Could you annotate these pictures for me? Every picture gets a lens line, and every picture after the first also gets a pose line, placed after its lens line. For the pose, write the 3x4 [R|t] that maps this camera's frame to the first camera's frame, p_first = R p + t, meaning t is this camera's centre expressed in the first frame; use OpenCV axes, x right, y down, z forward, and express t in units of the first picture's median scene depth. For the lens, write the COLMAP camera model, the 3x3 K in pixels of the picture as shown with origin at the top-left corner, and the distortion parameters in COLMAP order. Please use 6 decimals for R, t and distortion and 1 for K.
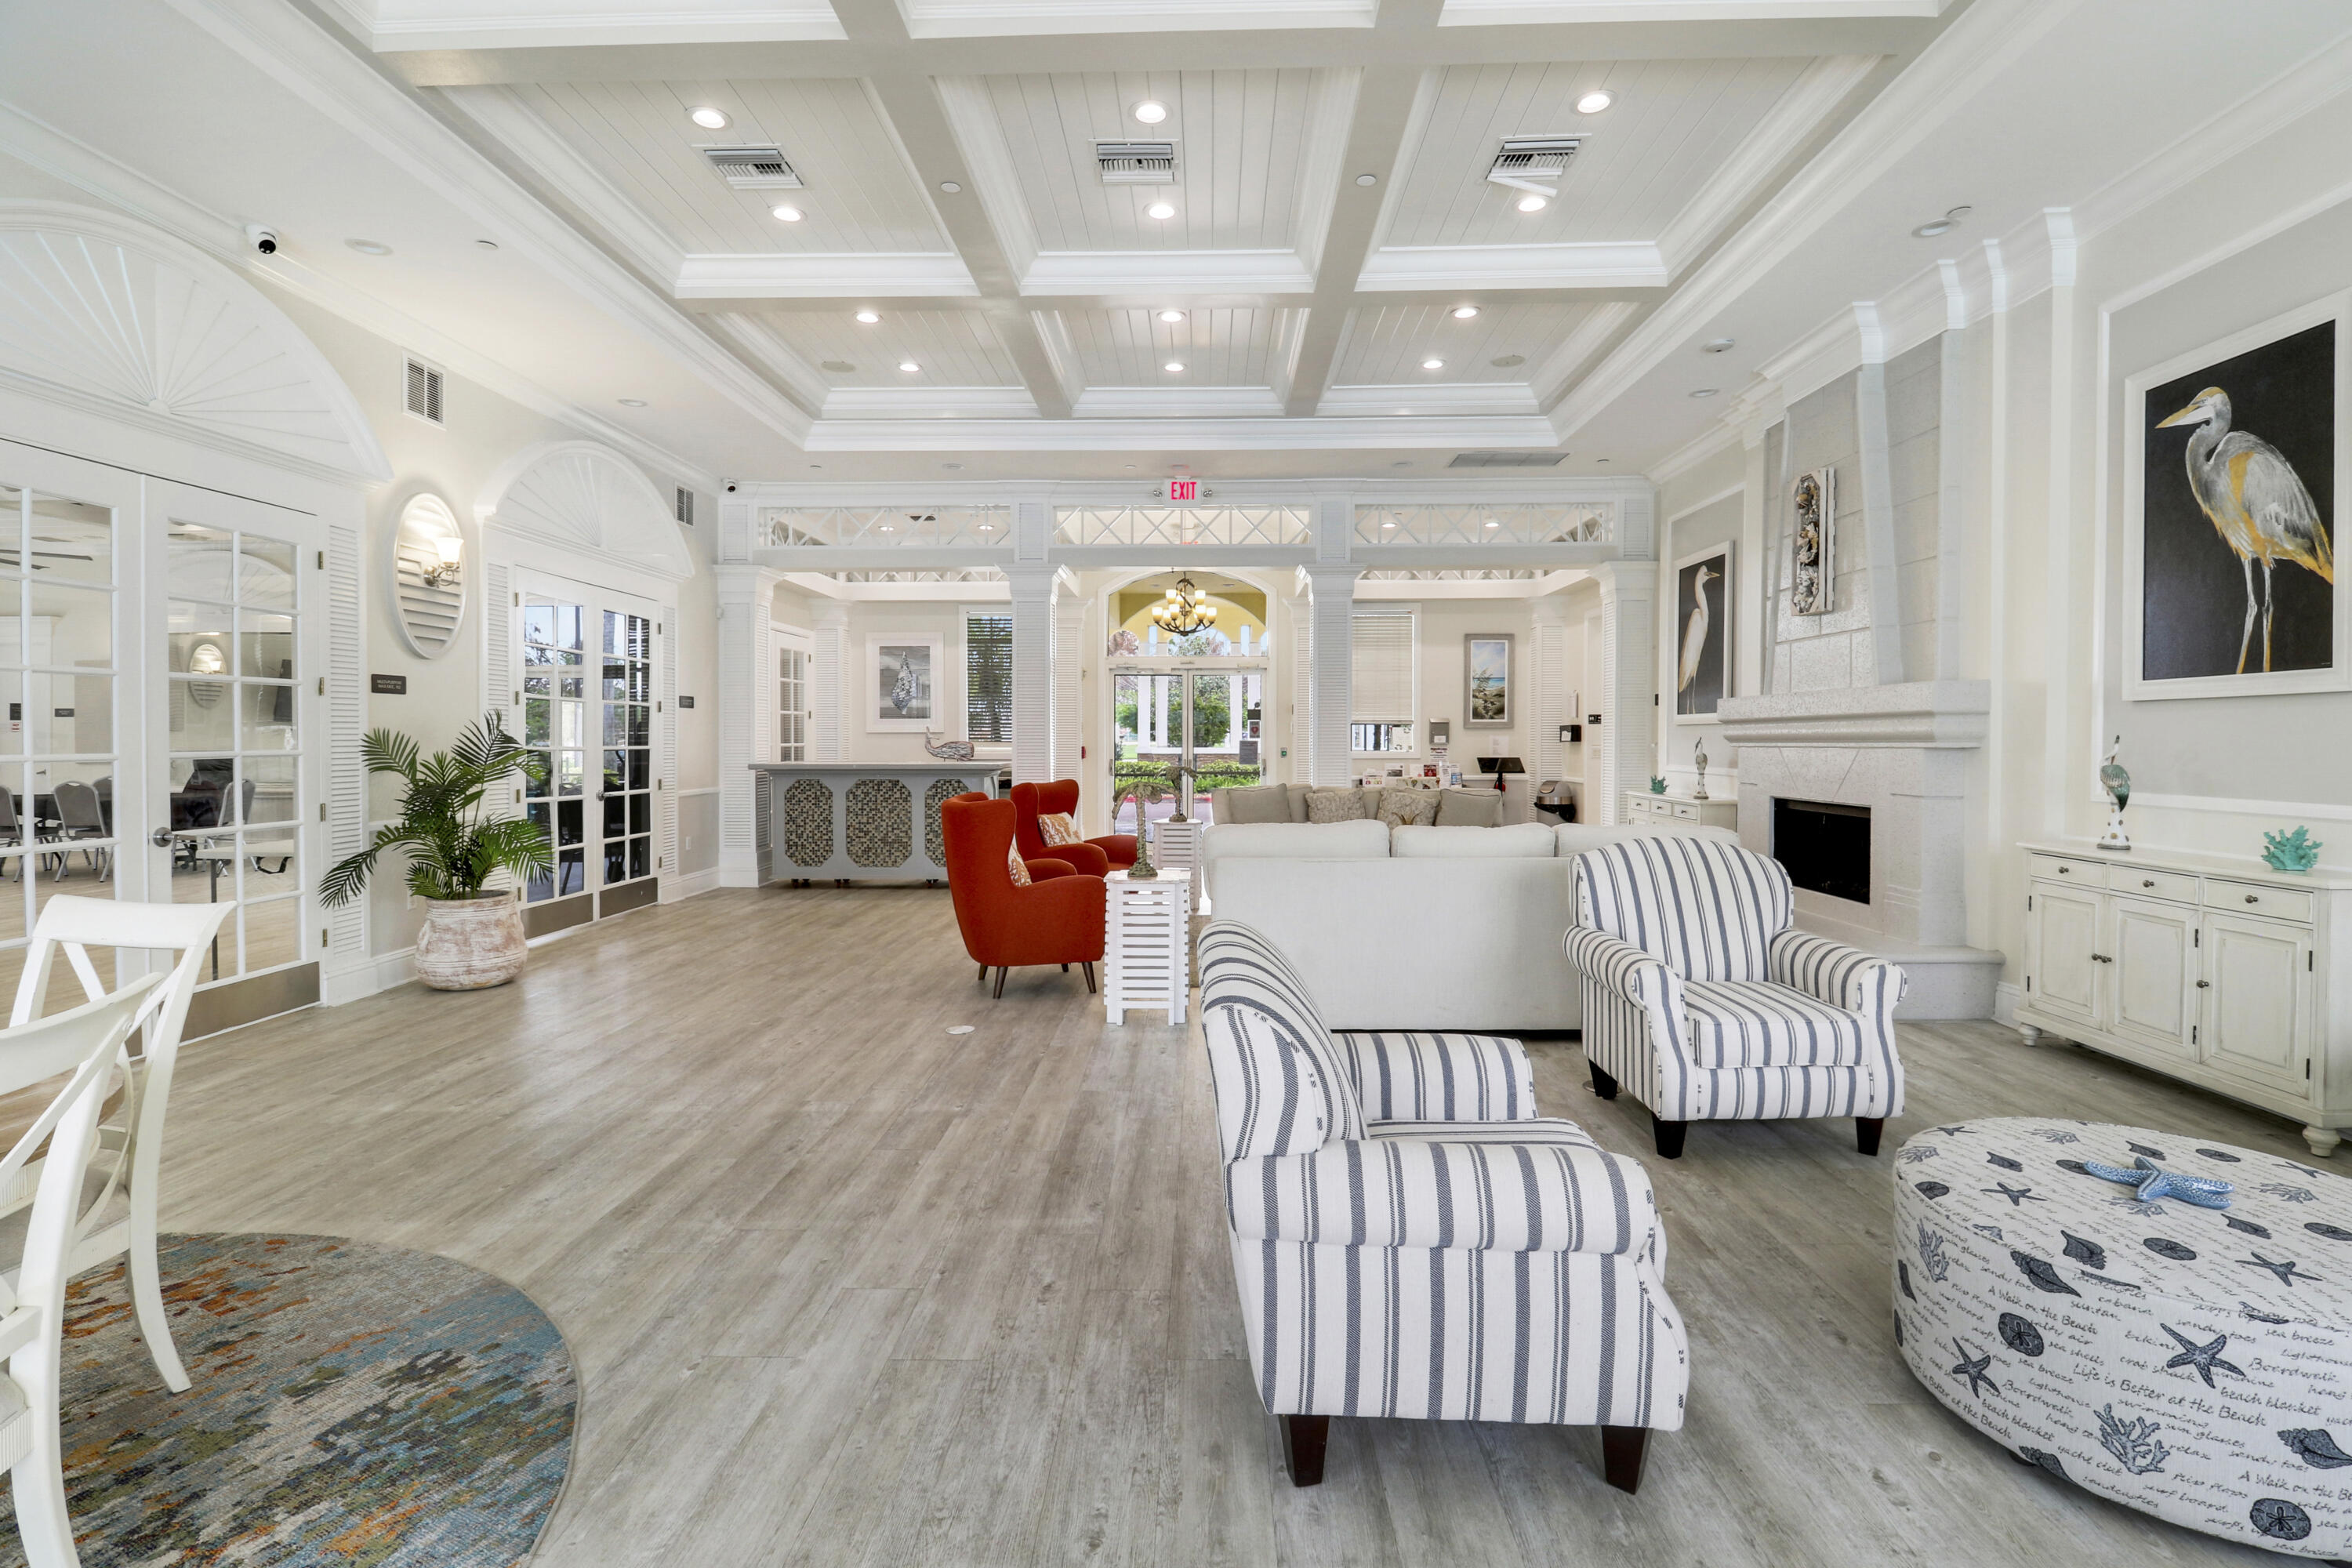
lens RADIAL K [[1091.6, 0, 1197.4], [0, 1091.6, 766.0], [0, 0, 1]] dist [0.004374, -0.015571]
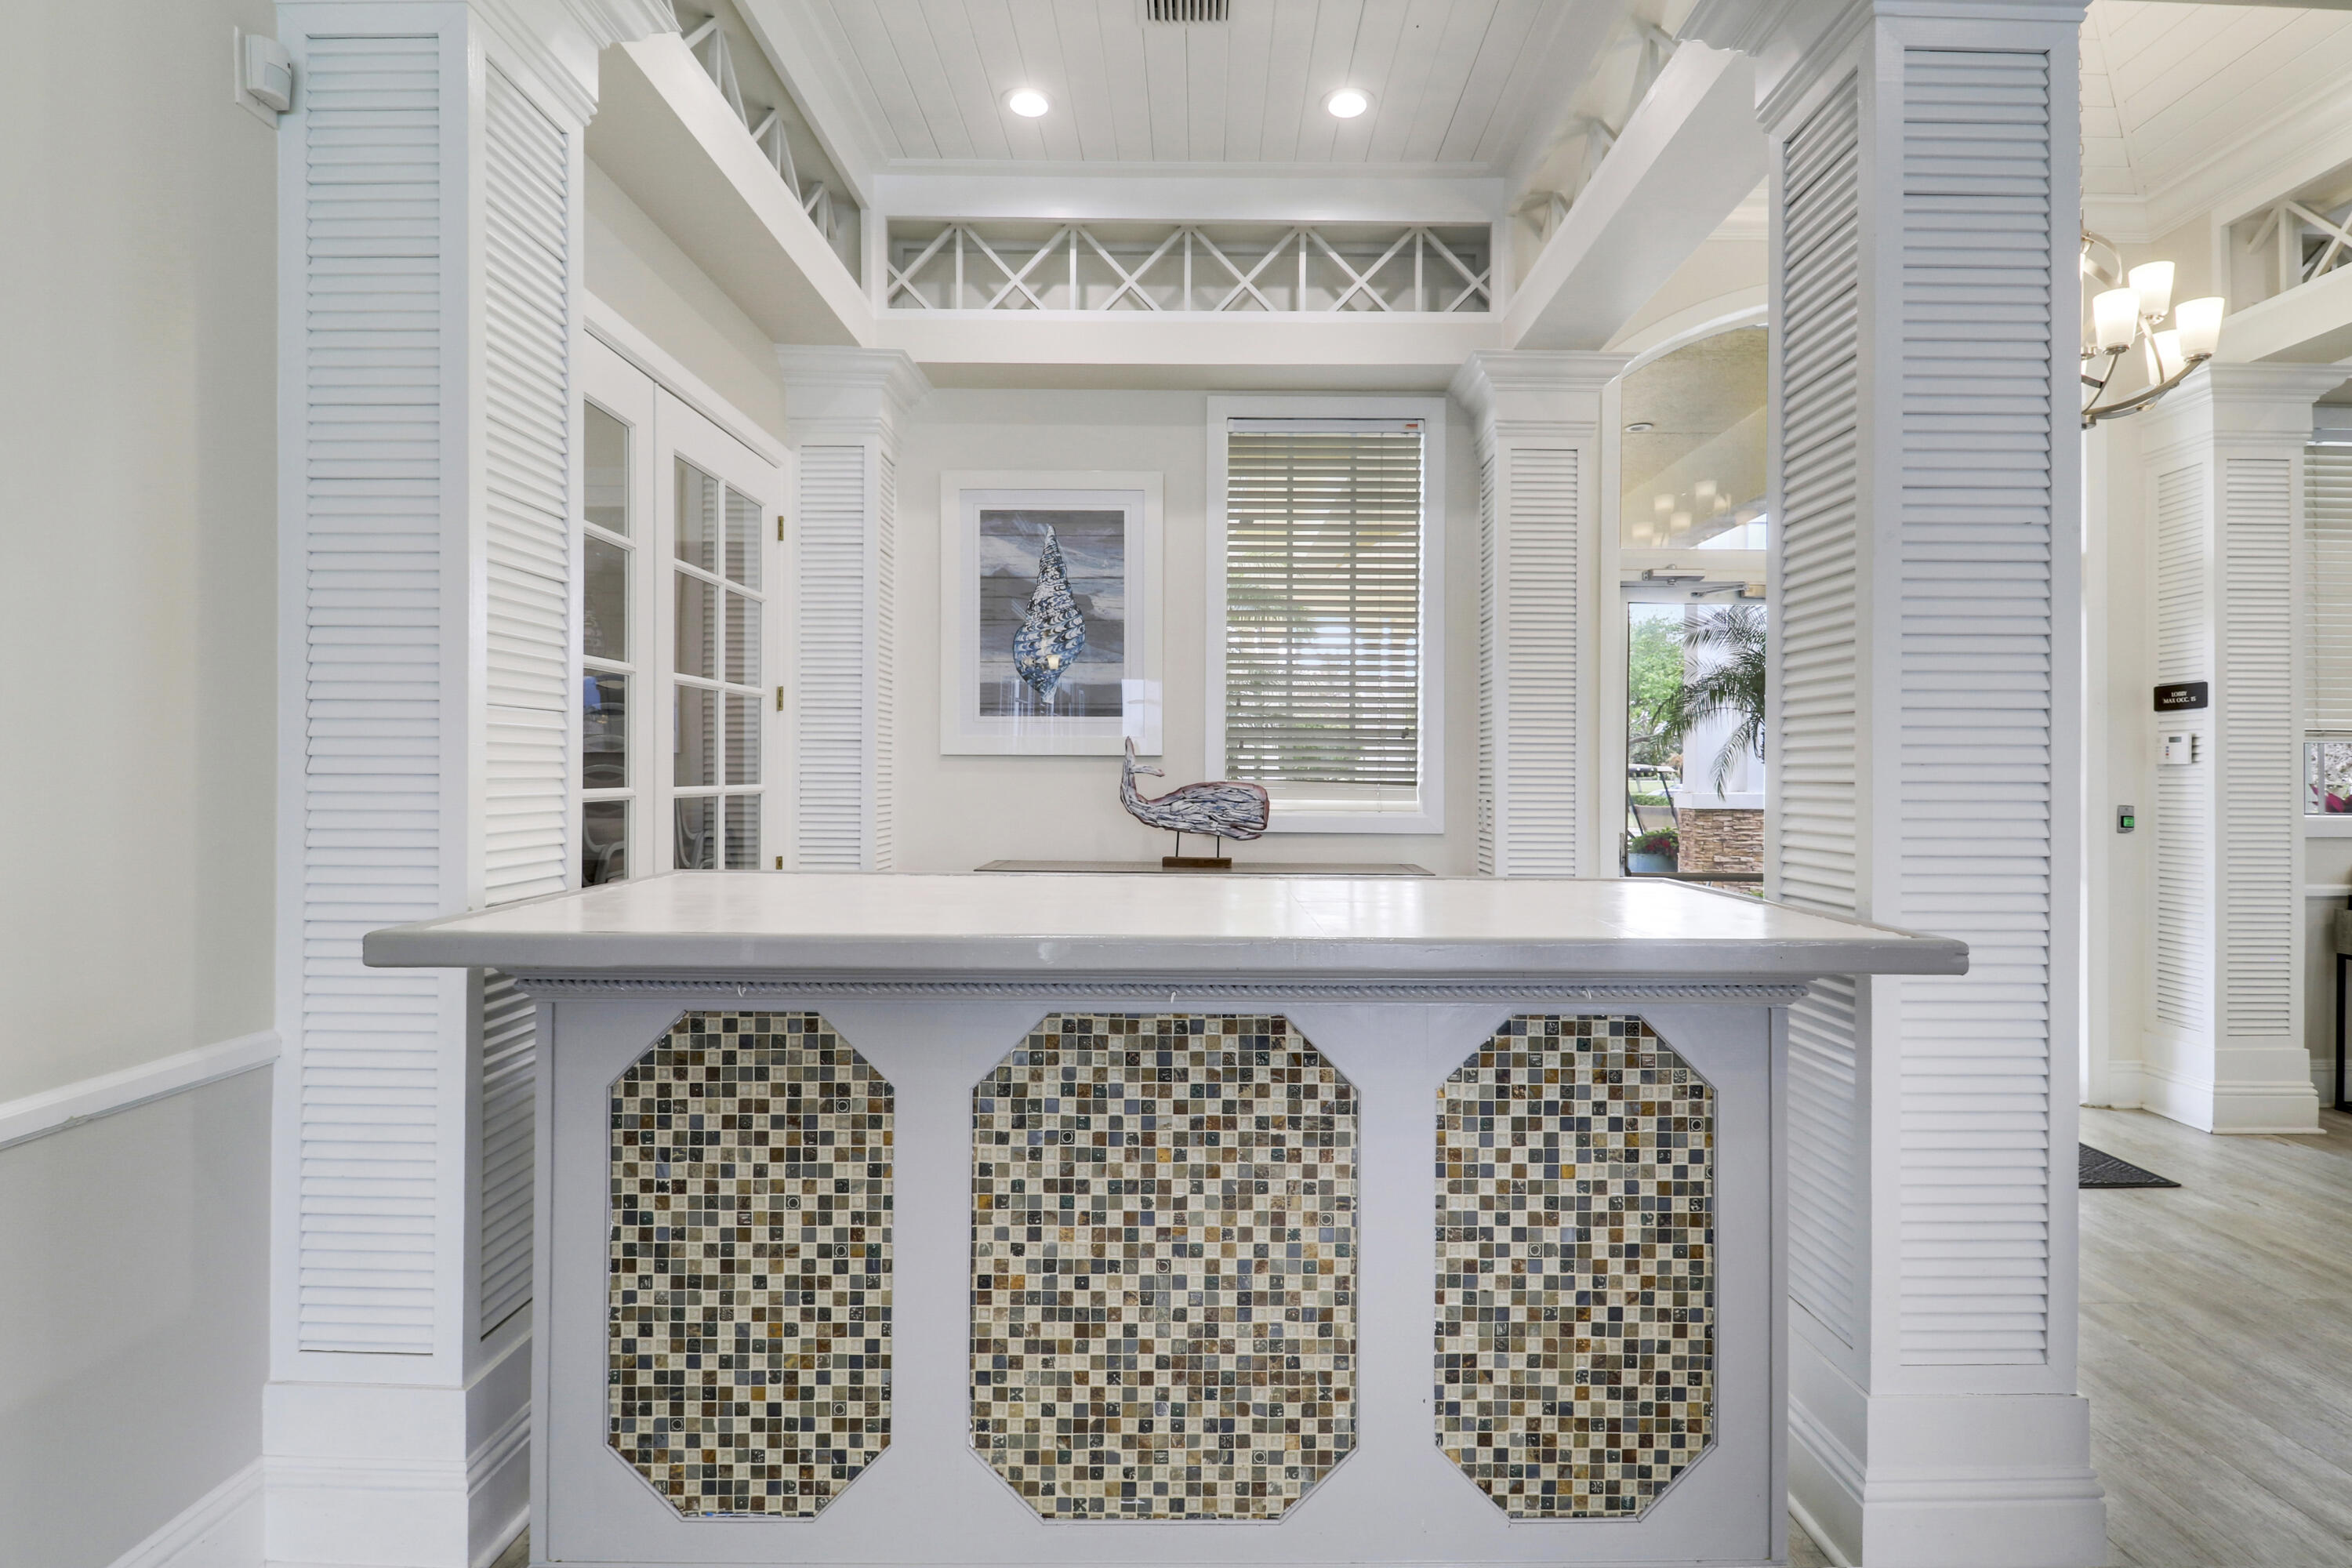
lens RADIAL K [[1063.9, 0, 1194.9], [0, 1063.9, 794.2], [0, 0, 1]] dist [0.027296, -0.024591]
pose [[0.999717, 0.009516, 0.021793, -0.236341], [-0.009451, 0.999951, -0.003085, -0.017731], [-0.021821, 0.002878, 0.999758, 0.675426]]
